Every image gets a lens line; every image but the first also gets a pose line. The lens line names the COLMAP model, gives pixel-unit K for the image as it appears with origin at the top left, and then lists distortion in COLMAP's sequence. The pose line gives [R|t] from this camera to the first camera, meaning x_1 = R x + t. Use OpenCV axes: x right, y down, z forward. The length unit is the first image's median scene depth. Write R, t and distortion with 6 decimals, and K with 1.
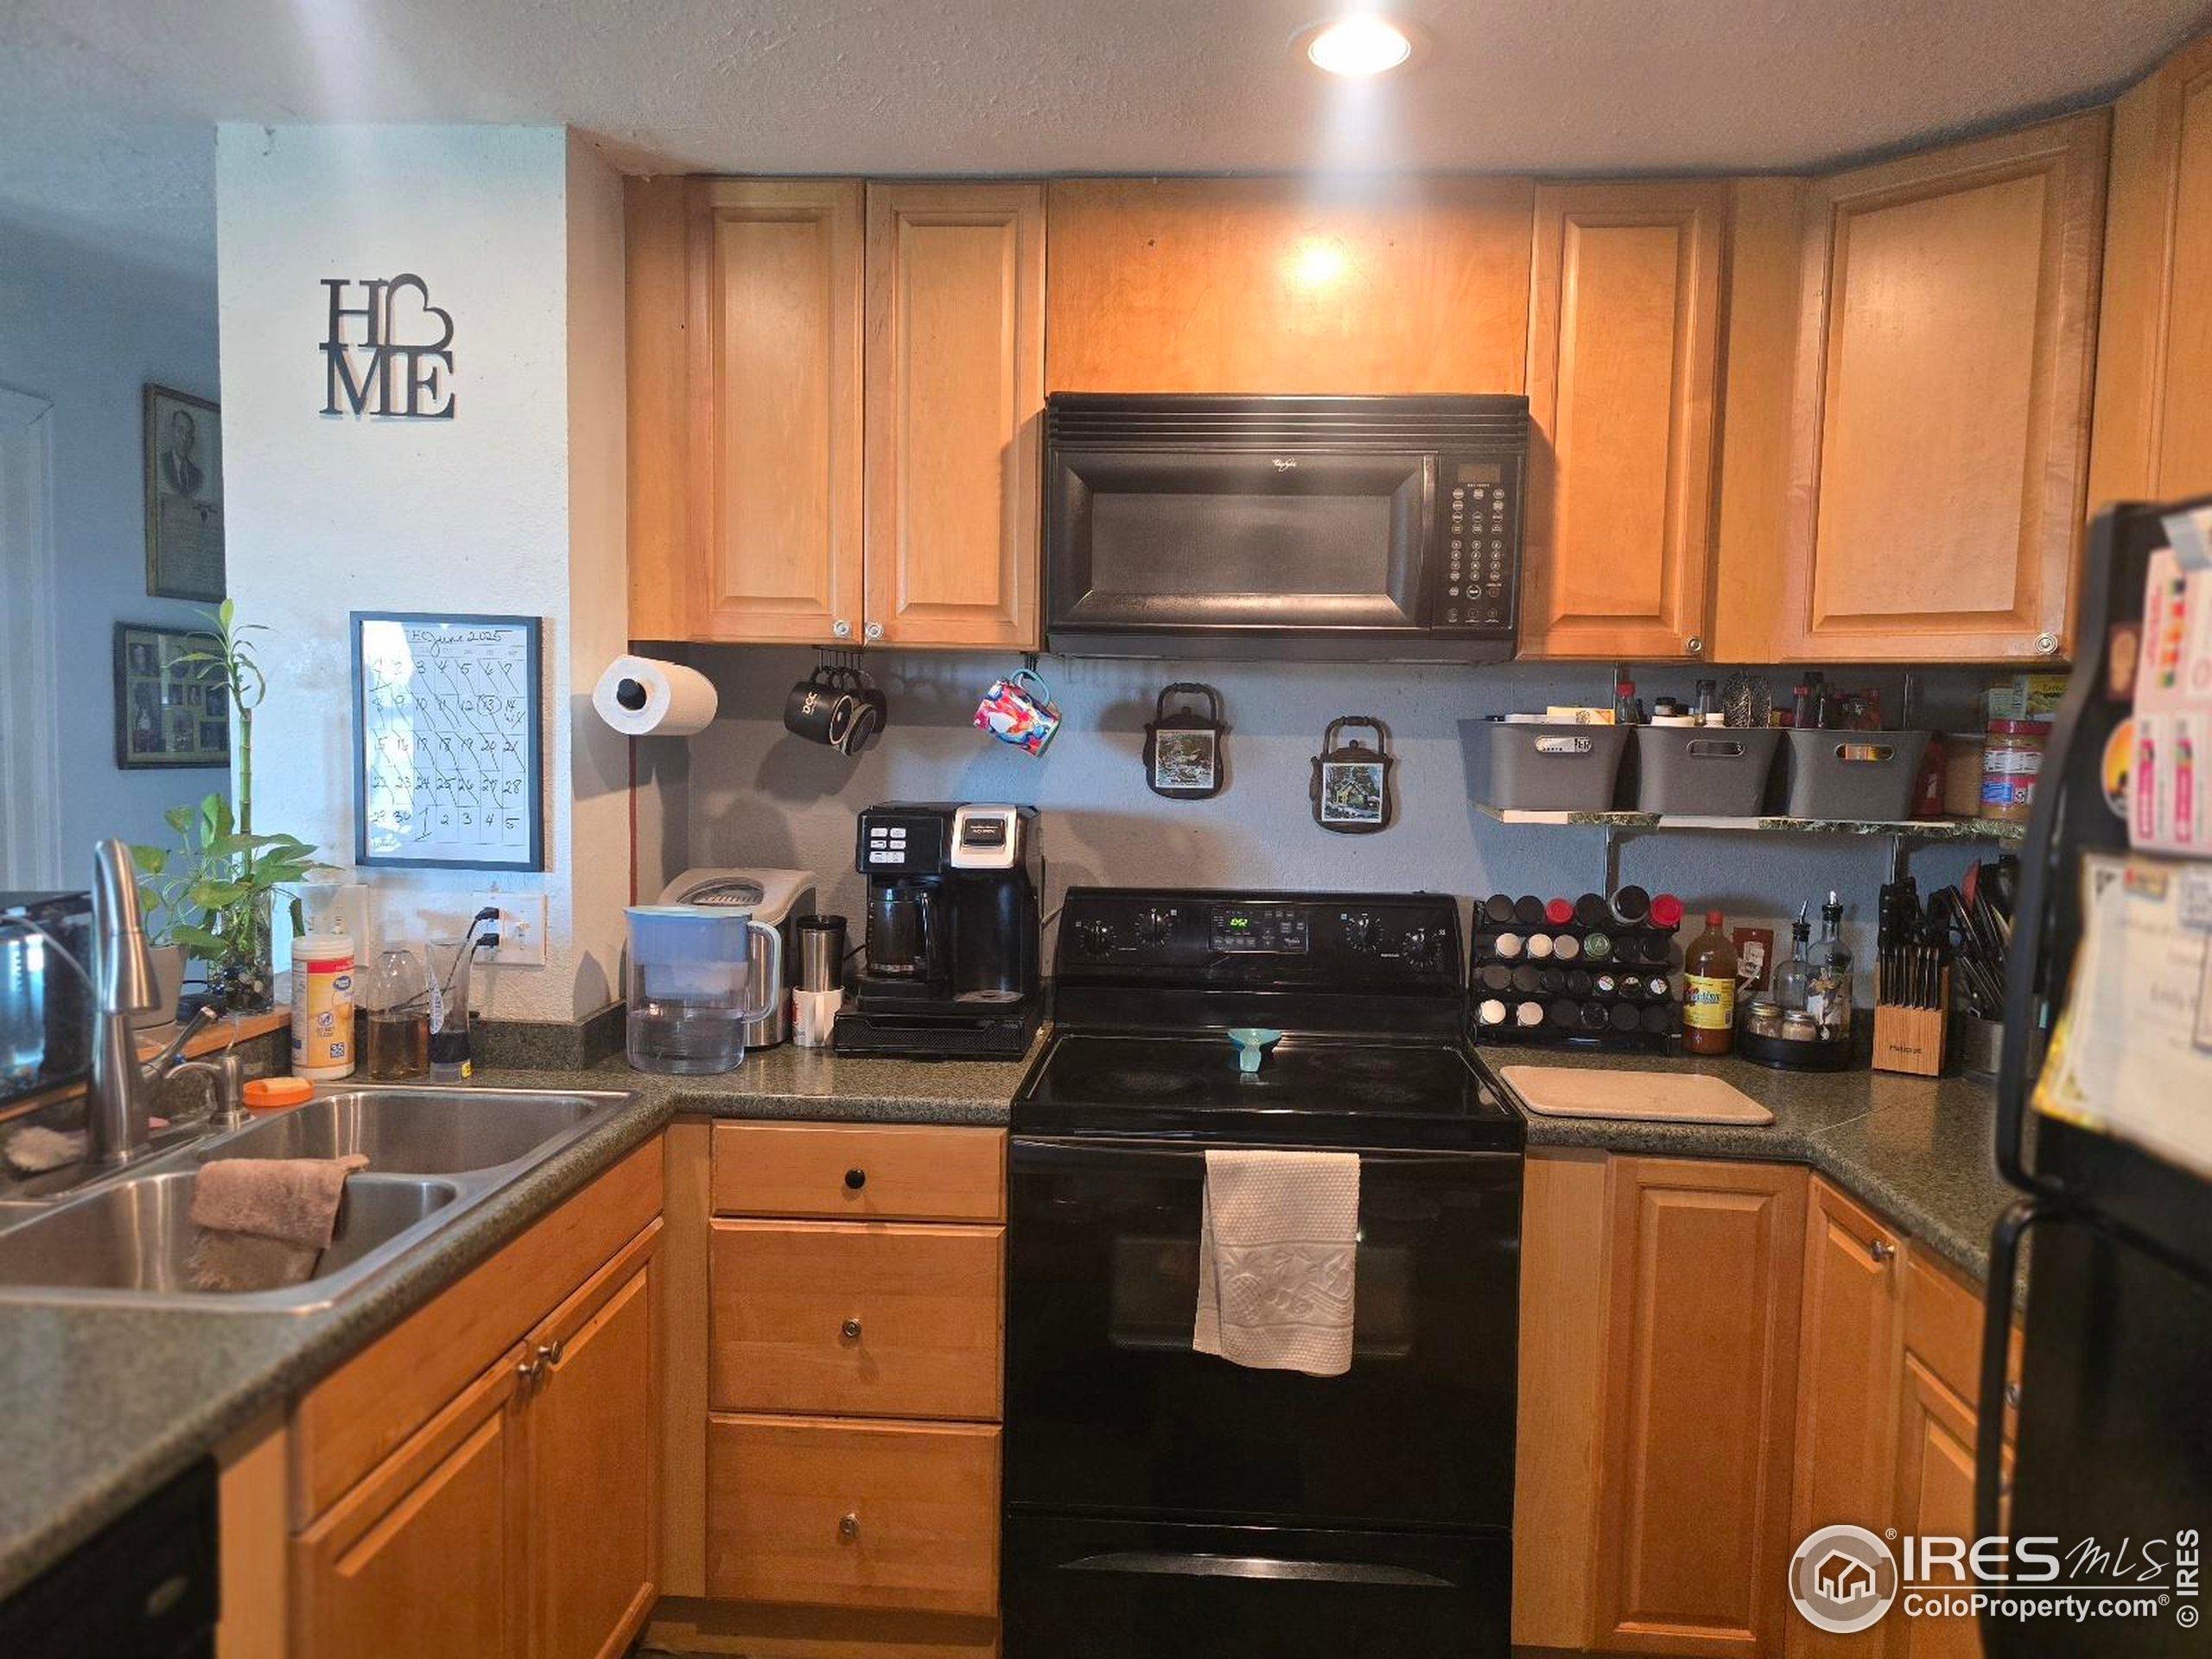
lens RADIAL K [[1497.3, 0, 1098.3], [0, 1497.3, 838.3], [0, 0, 1]] dist [0.061827, -0.048780]
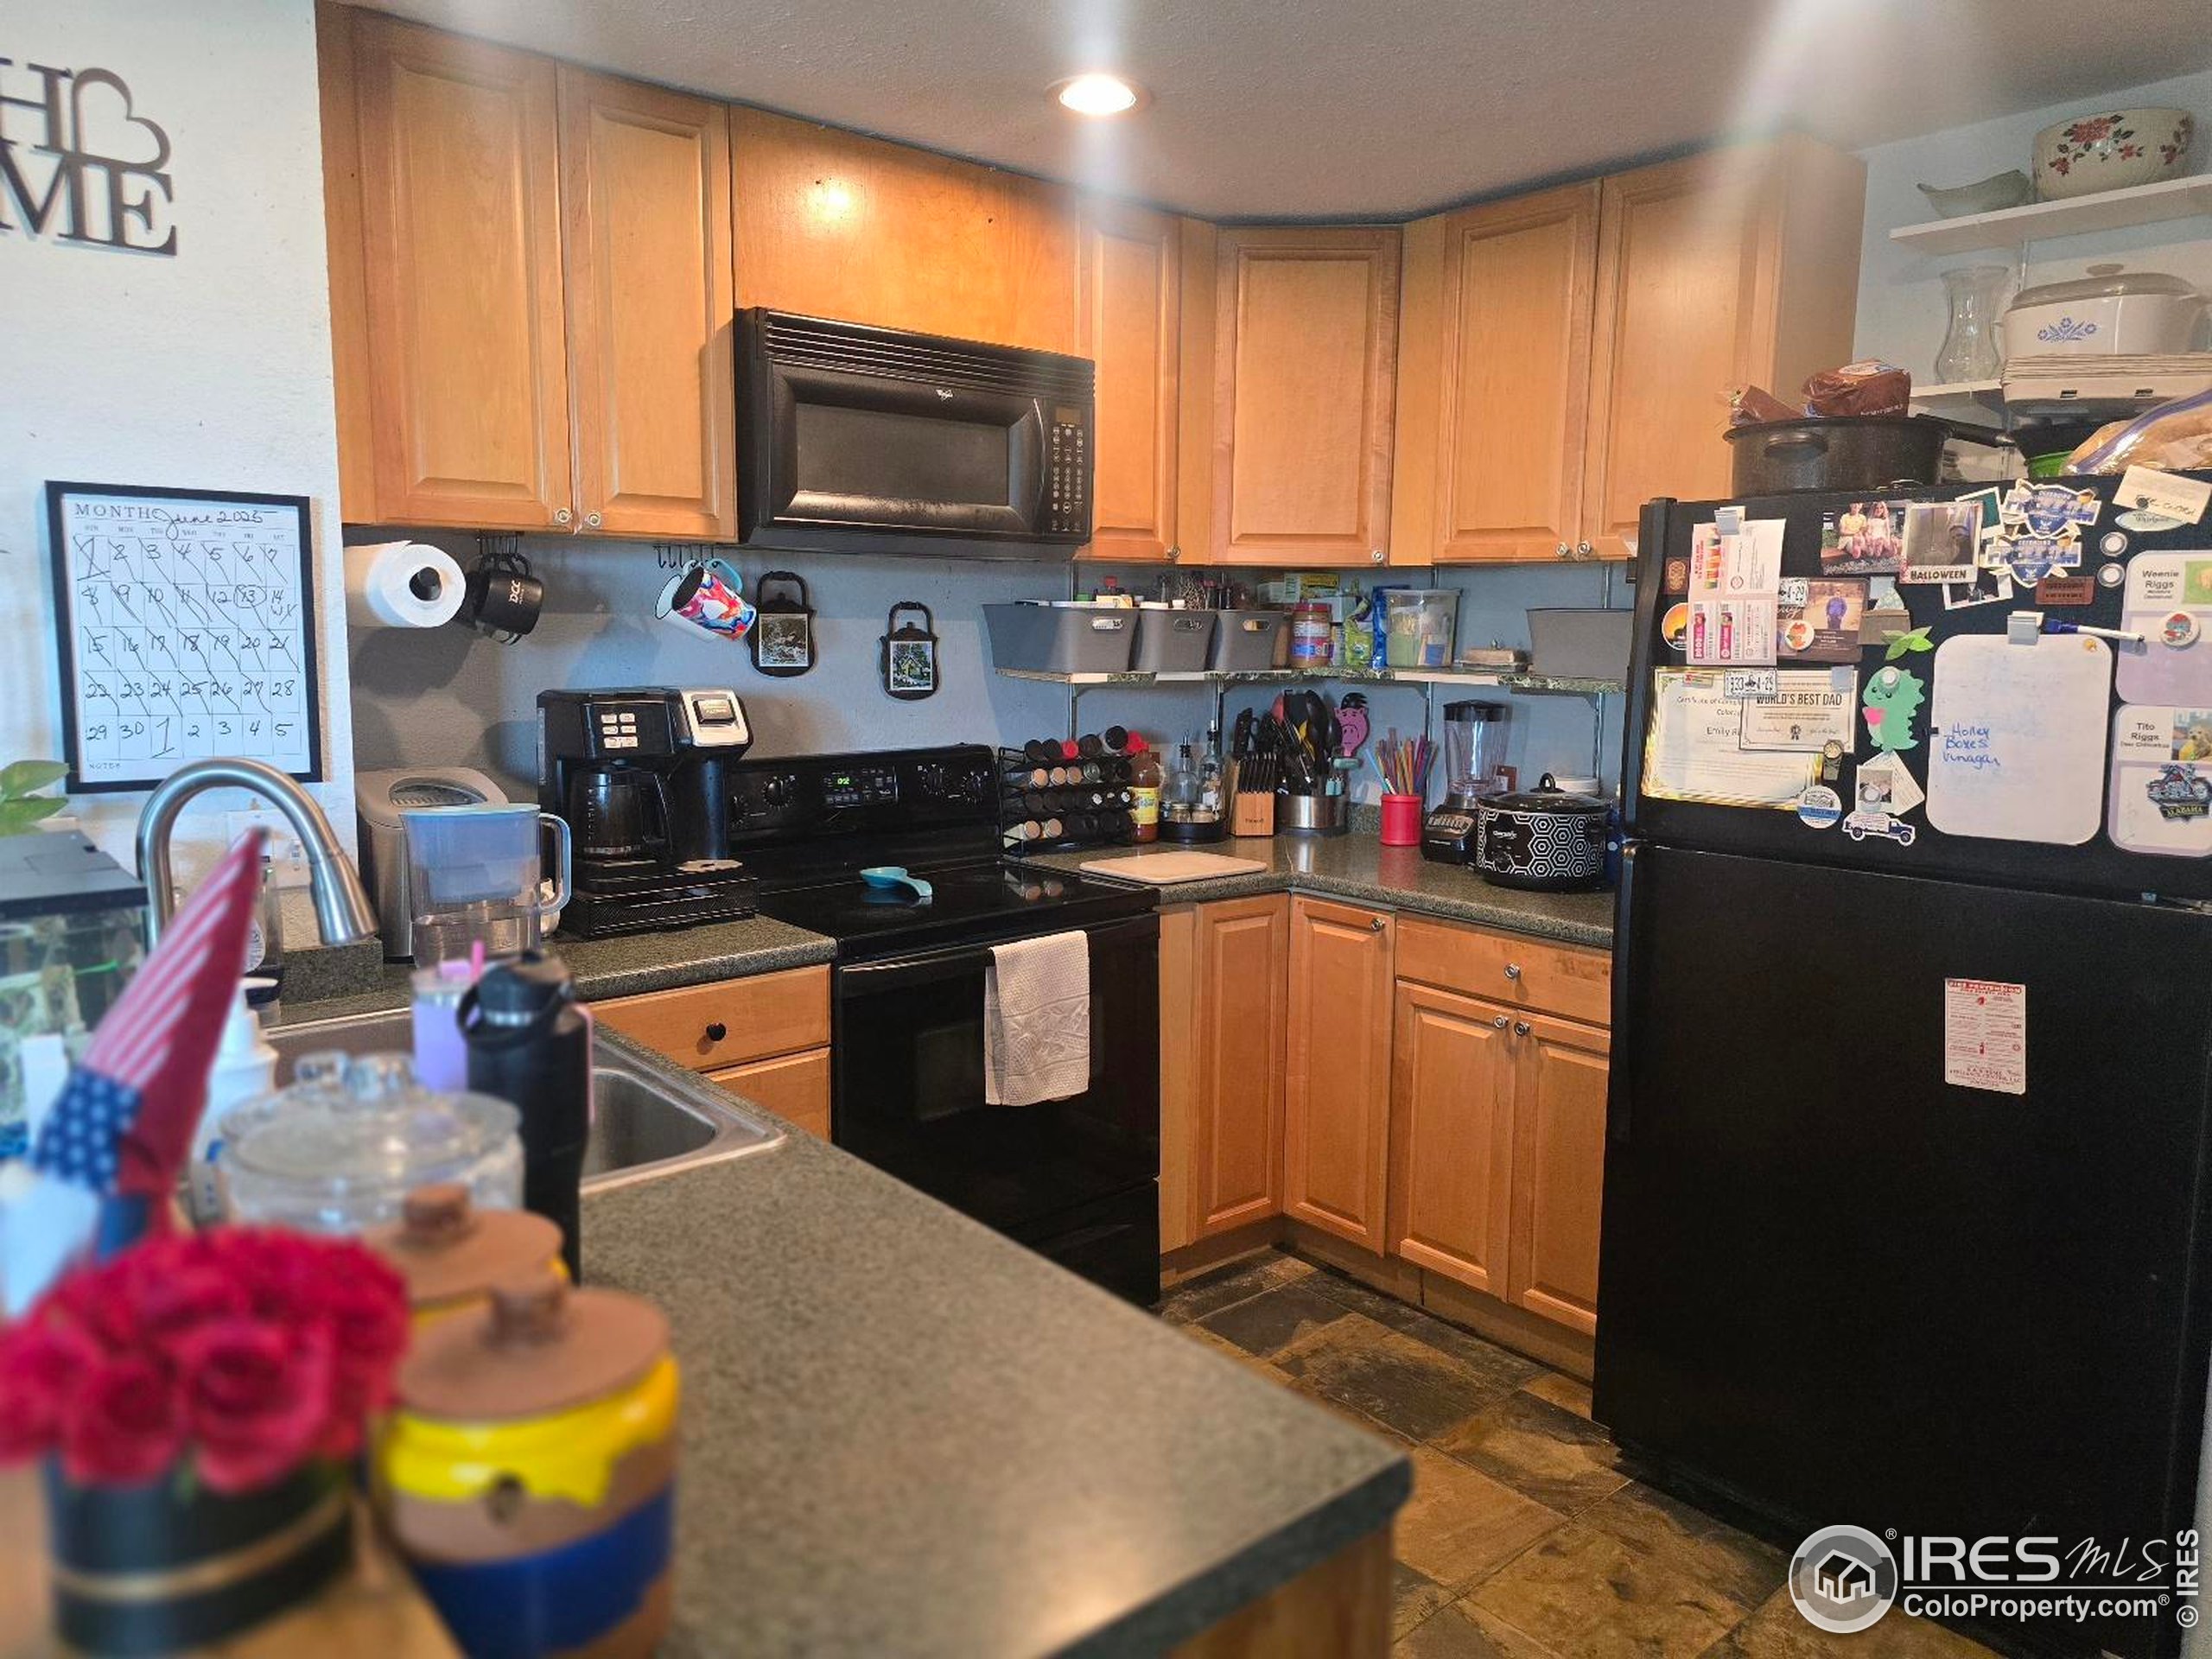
lens RADIAL K [[1497.3, 0, 1120.5], [0, 1497.3, 826.5], [0, 0, 1]] dist [0.061827, -0.048780]
pose [[0.719559, -0.110810, 0.685534, -0.632992], [0.060673, 0.993444, 0.096896, -0.009790], [-0.691776, -0.028129, 0.721564, 0.008962]]
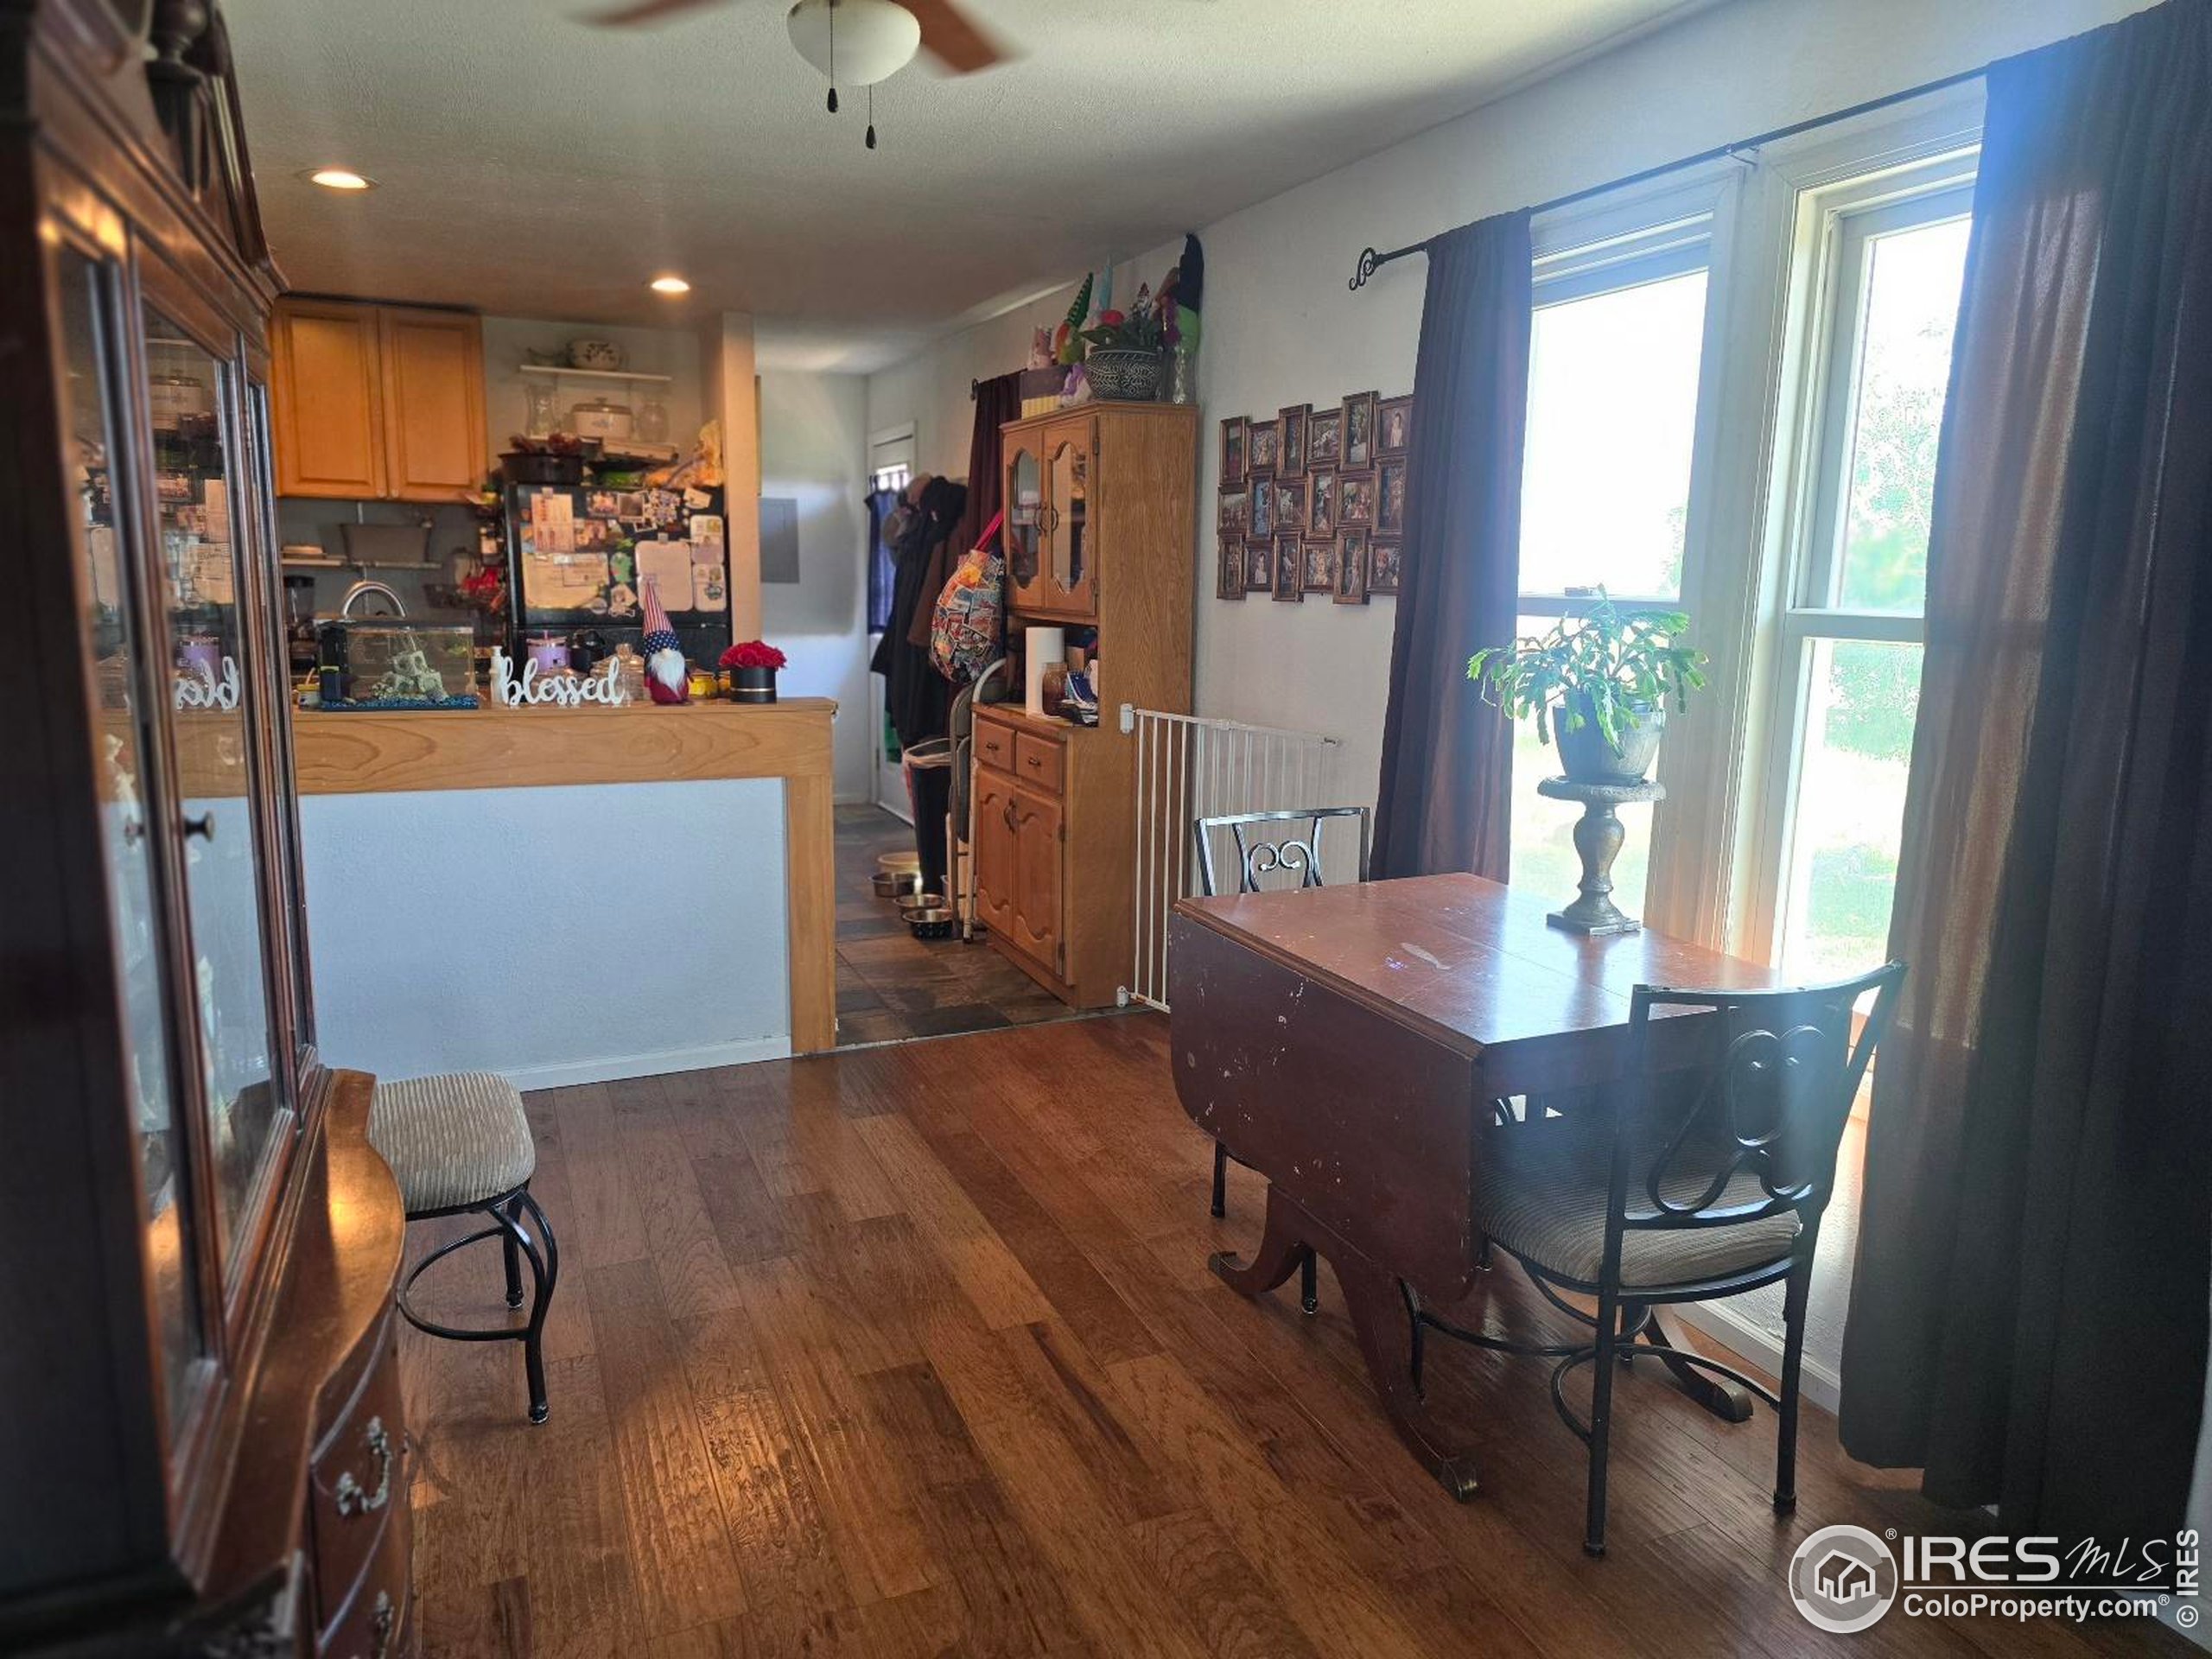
lens RADIAL K [[1497.3, 0, 1103.4], [0, 1497.3, 825.6], [0, 0, 1]] dist [0.061827, -0.048780]
pose [[-0.427602, -0.192124, 0.883315, -2.218700], [0.042139, 0.971855, 0.231780, -0.089613], [-0.902984, 0.136332, -0.407471, 0.666717]]
